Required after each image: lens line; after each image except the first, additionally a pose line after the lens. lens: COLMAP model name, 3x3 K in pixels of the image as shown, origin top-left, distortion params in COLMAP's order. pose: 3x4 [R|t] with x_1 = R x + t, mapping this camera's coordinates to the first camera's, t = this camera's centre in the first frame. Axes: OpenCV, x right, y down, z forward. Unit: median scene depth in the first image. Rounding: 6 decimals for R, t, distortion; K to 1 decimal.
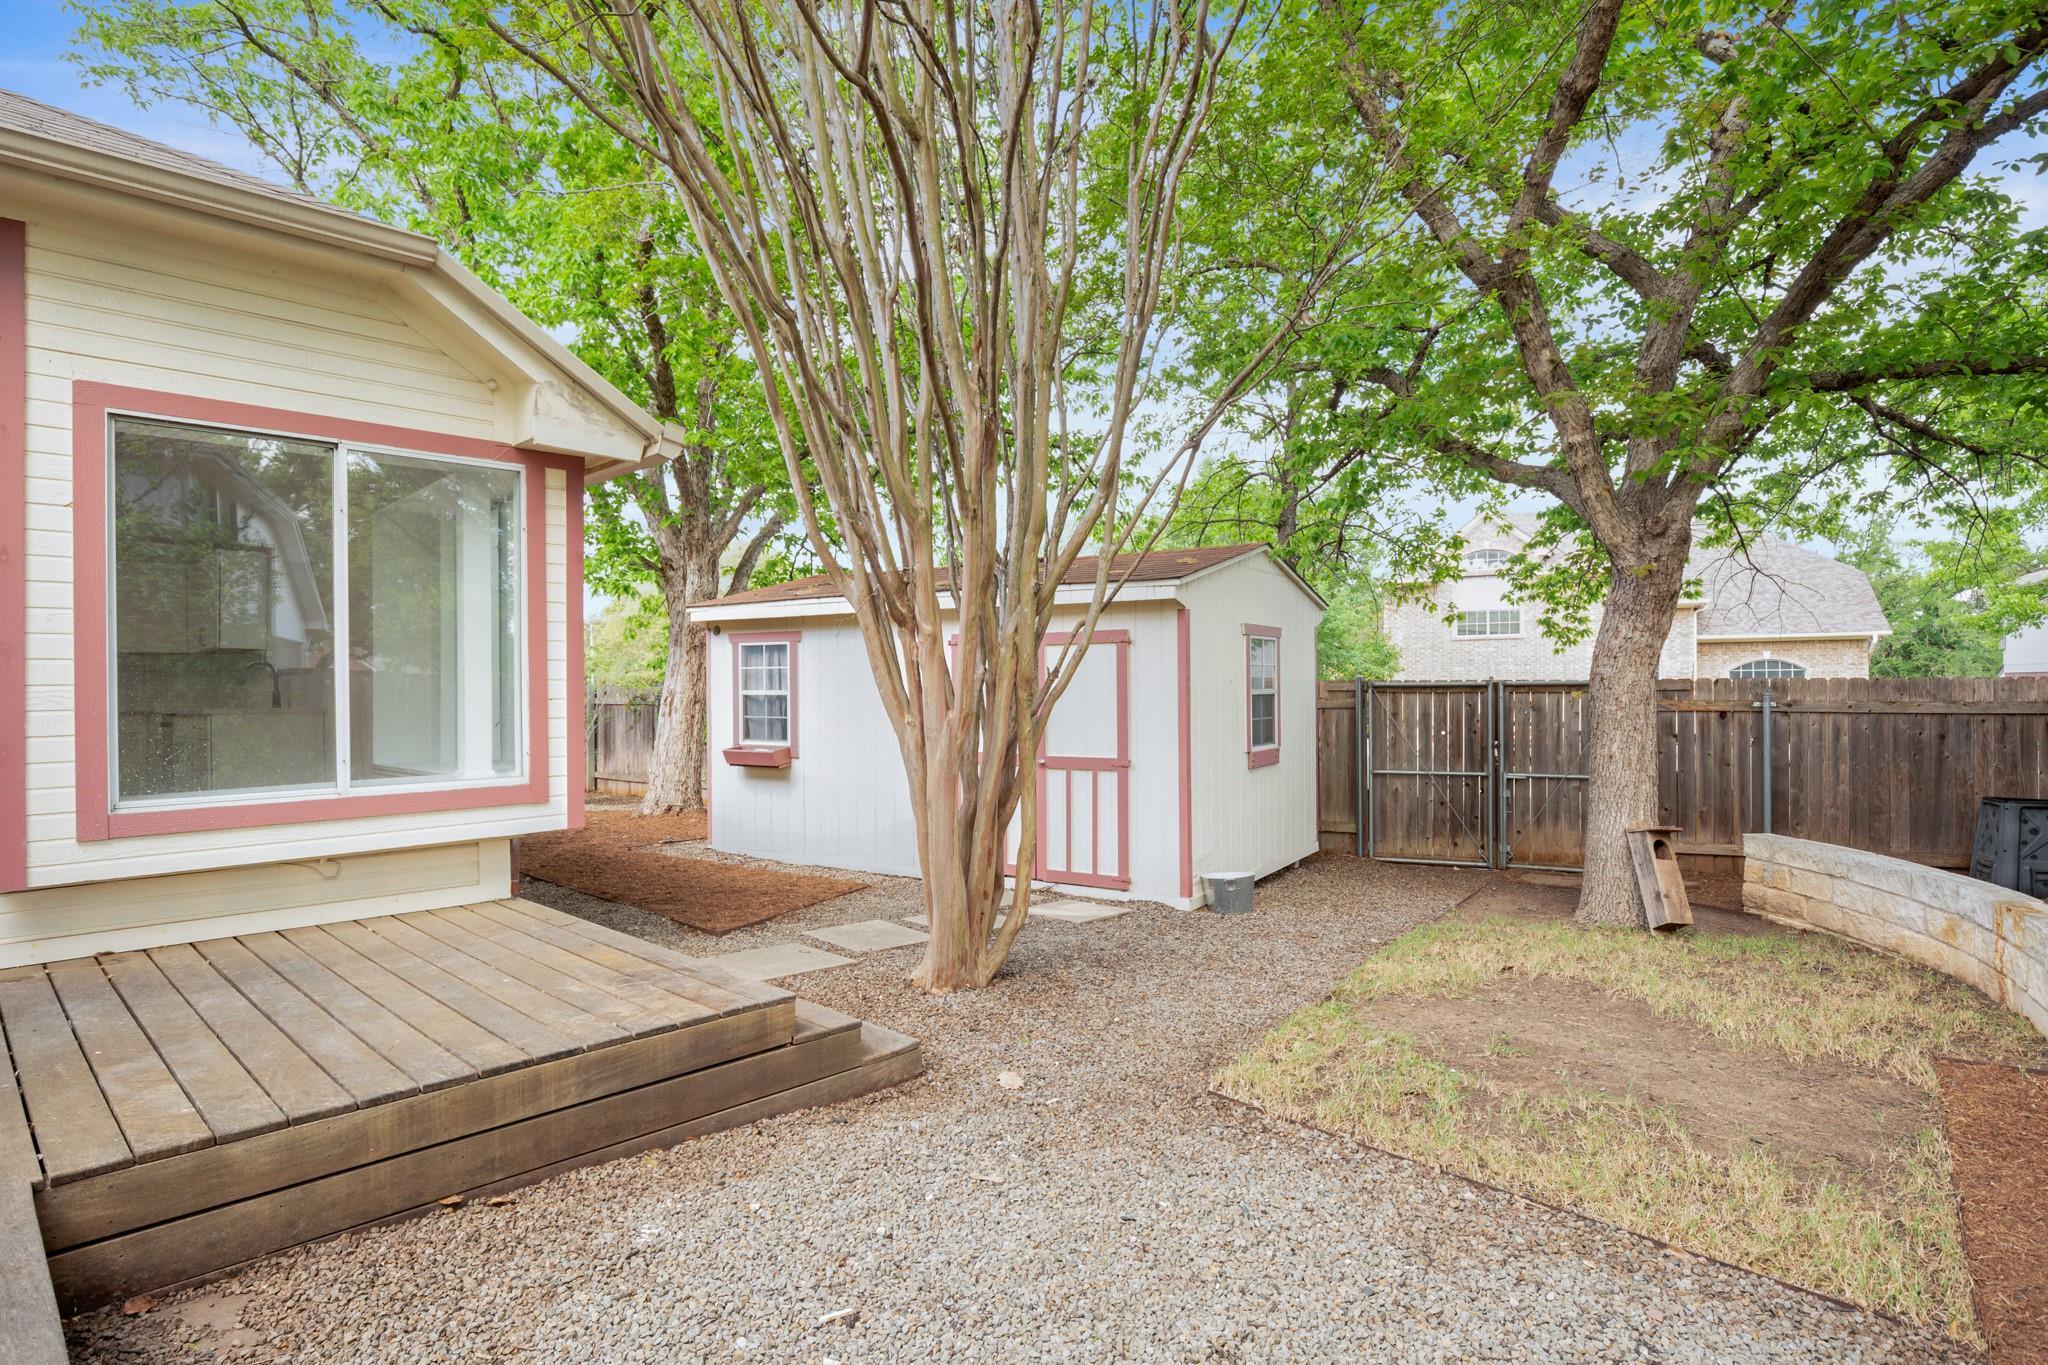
lens RADIAL K [[1080.2, 0, 1024.0], [0, 1080.2, 682.5], [0, 0, 1]] dist [0.001188, -0.000448]
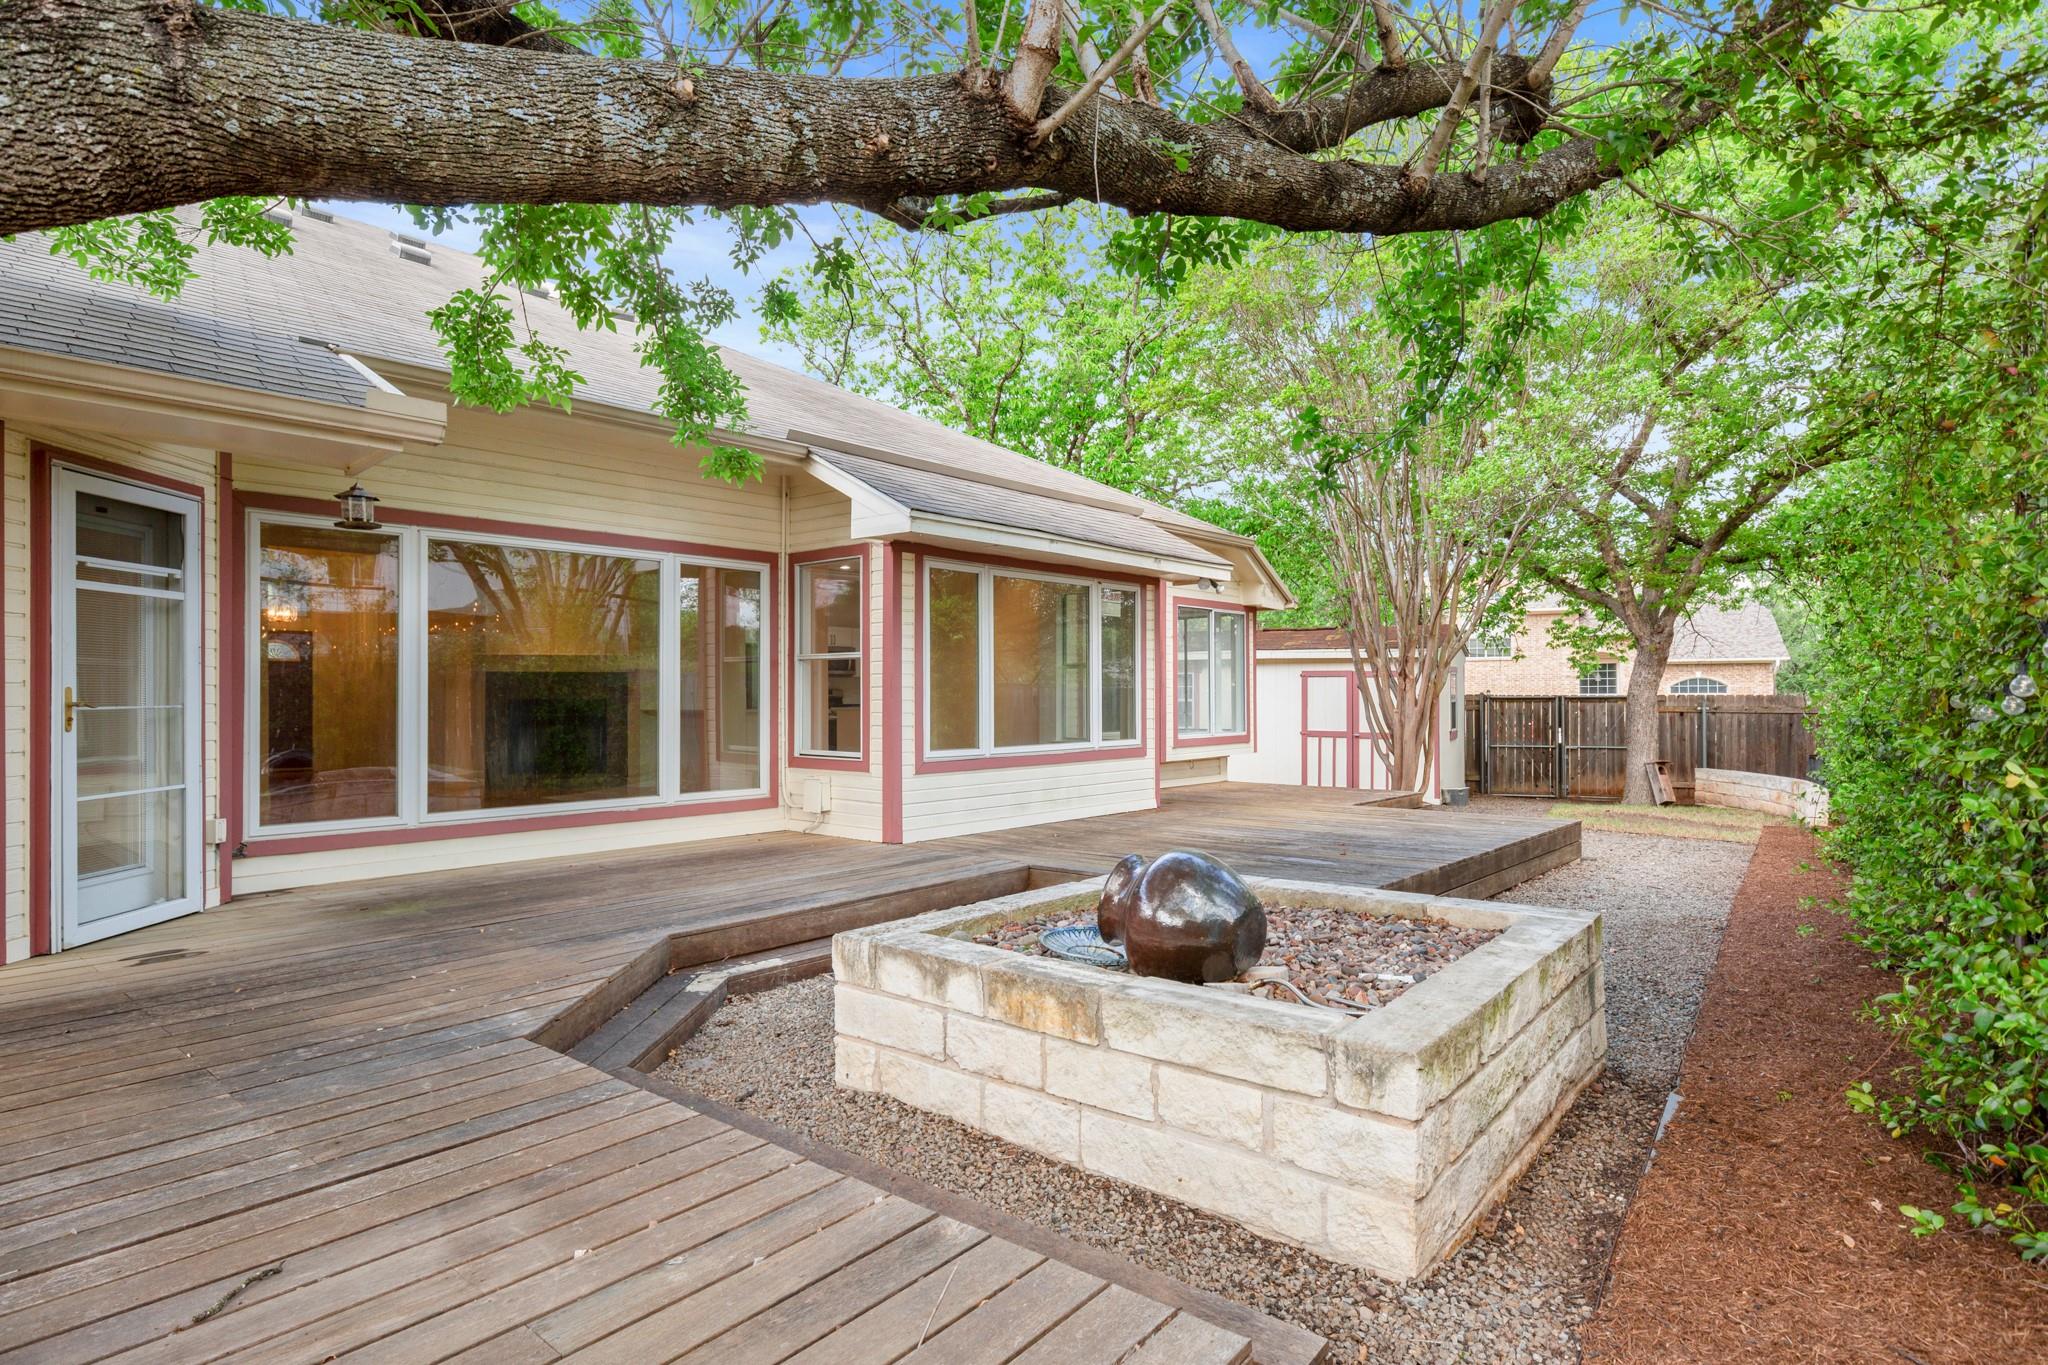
lens RADIAL K [[1080.2, 0, 1024.0], [0, 1080.2, 682.5], [0, 0, 1]] dist [0.001188, -0.000448]
pose [[0.998871, 0.003458, 0.047384, -0.540162], [-0.003036, 0.999955, -0.008973, -0.004214], [-0.047413, 0.008819, 0.998836, -0.761351]]
